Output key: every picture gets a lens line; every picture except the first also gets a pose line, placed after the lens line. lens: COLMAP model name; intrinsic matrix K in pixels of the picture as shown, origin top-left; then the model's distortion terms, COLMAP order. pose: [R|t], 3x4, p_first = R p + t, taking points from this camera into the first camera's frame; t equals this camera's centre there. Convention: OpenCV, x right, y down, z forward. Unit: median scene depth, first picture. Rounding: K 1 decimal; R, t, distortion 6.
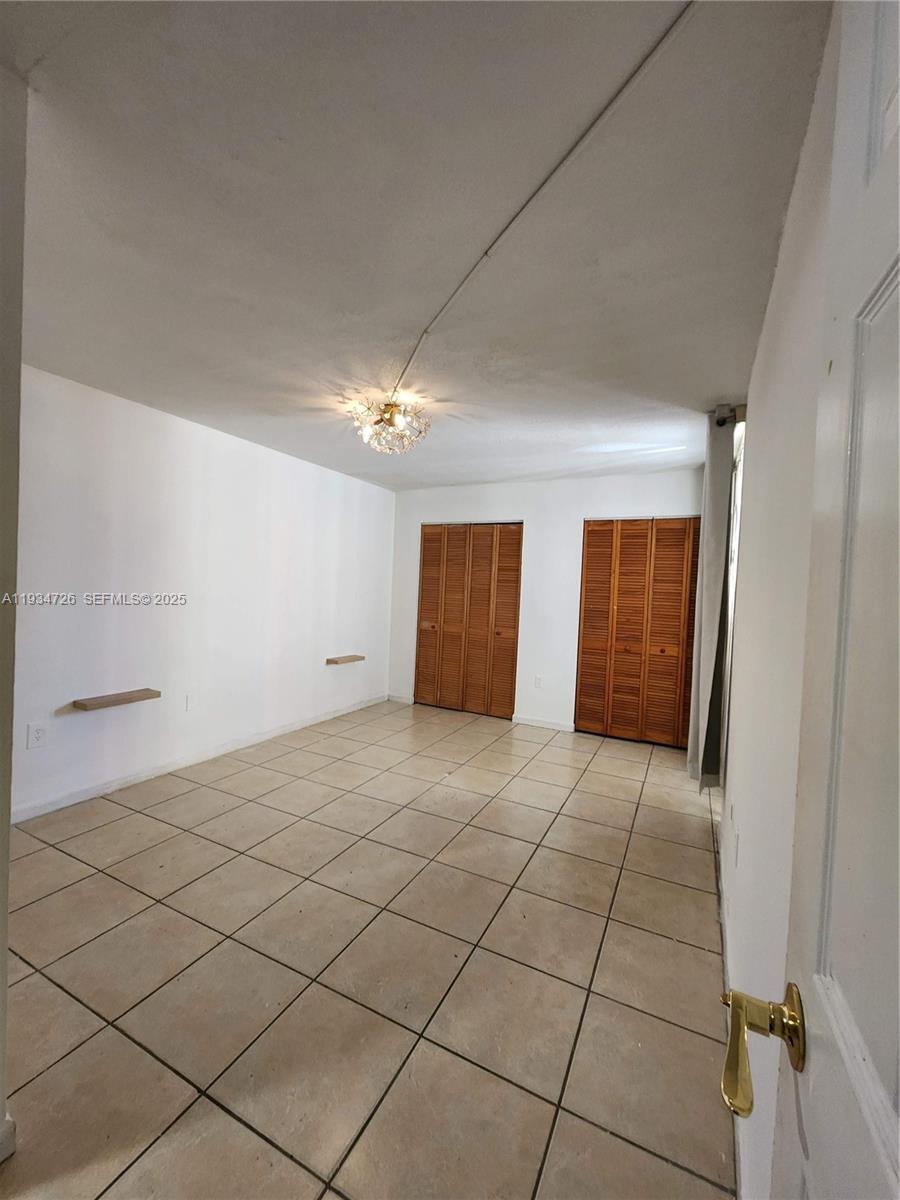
lens RADIAL K [[490.0, 0, 448.5], [0, 490.0, 598.5], [0, 0, 1]] dist [0.000481, -0.000143]
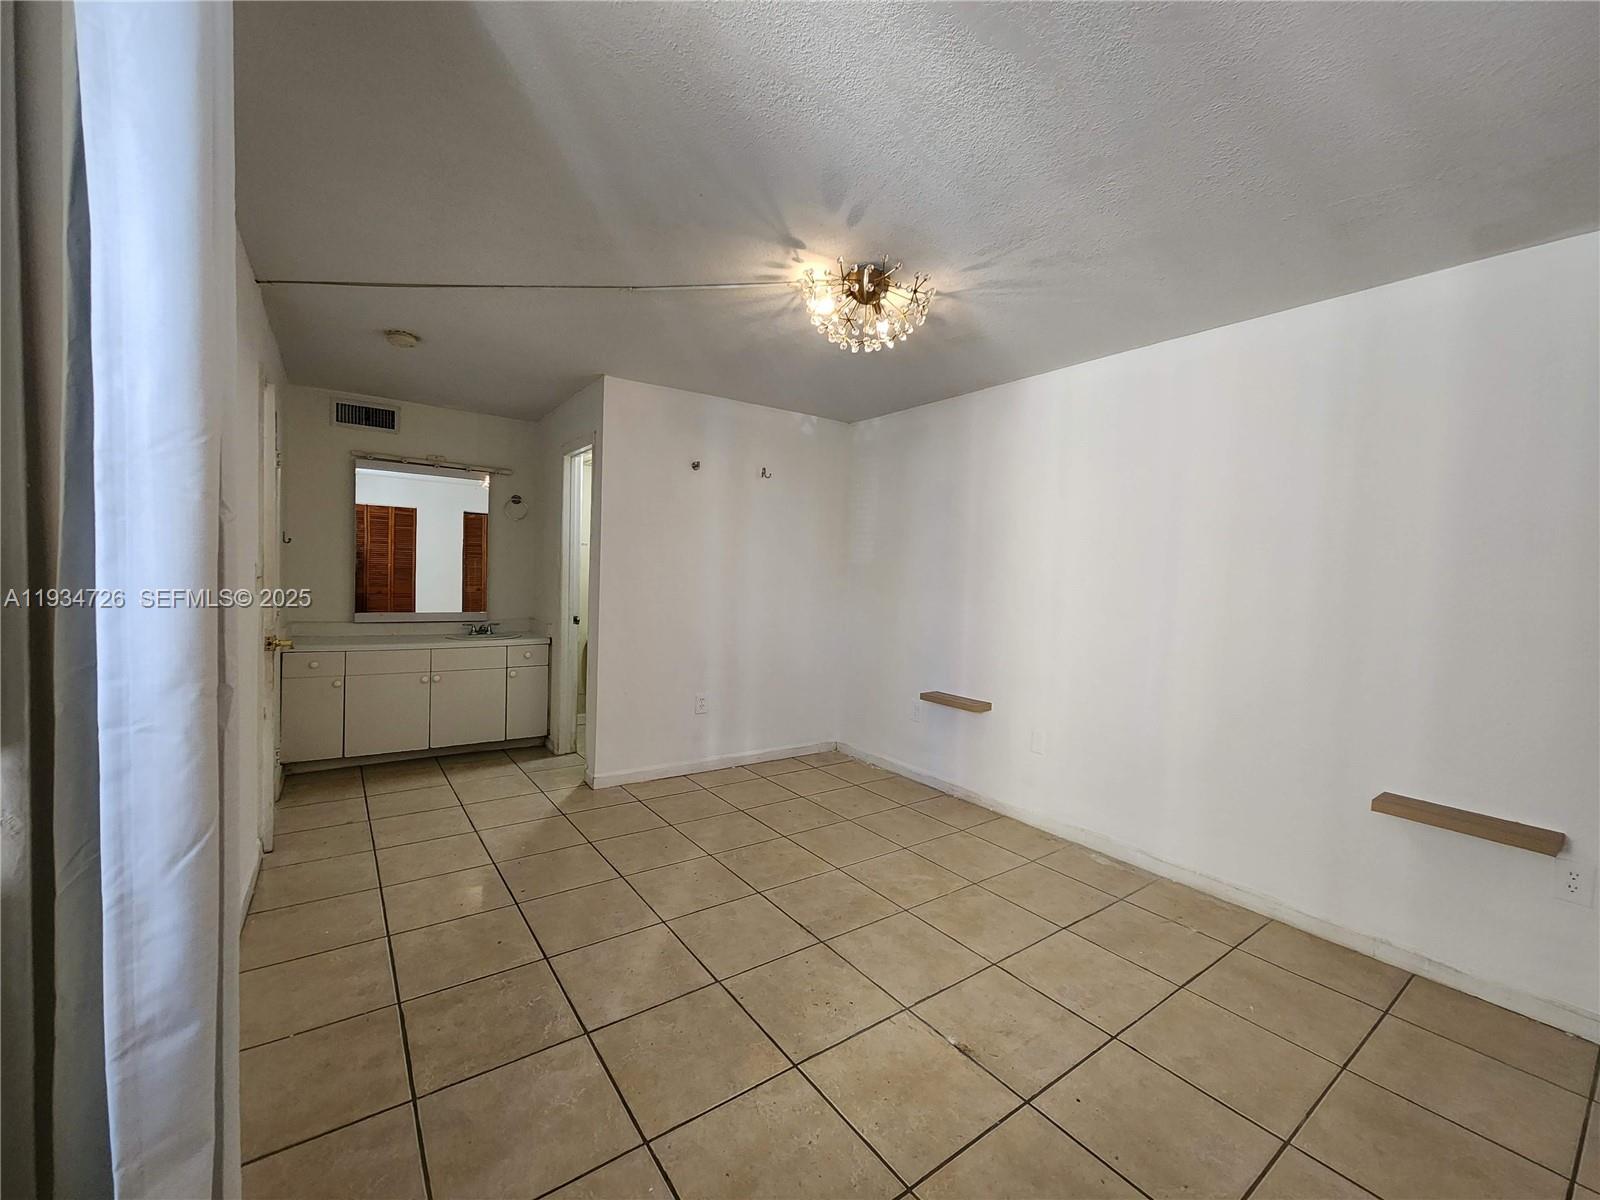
lens RADIAL K [[653.4, 0, 798.2], [0, 653.4, 599.7], [0, 0, 1]] dist [0.000481, -0.000143]
pose [[-0.463256, -0.024301, -0.885891, 0.710146], [-0.077193, 0.996931, 0.013019, 0.012243], [0.882856, 0.074415, -0.463710, 1.486873]]
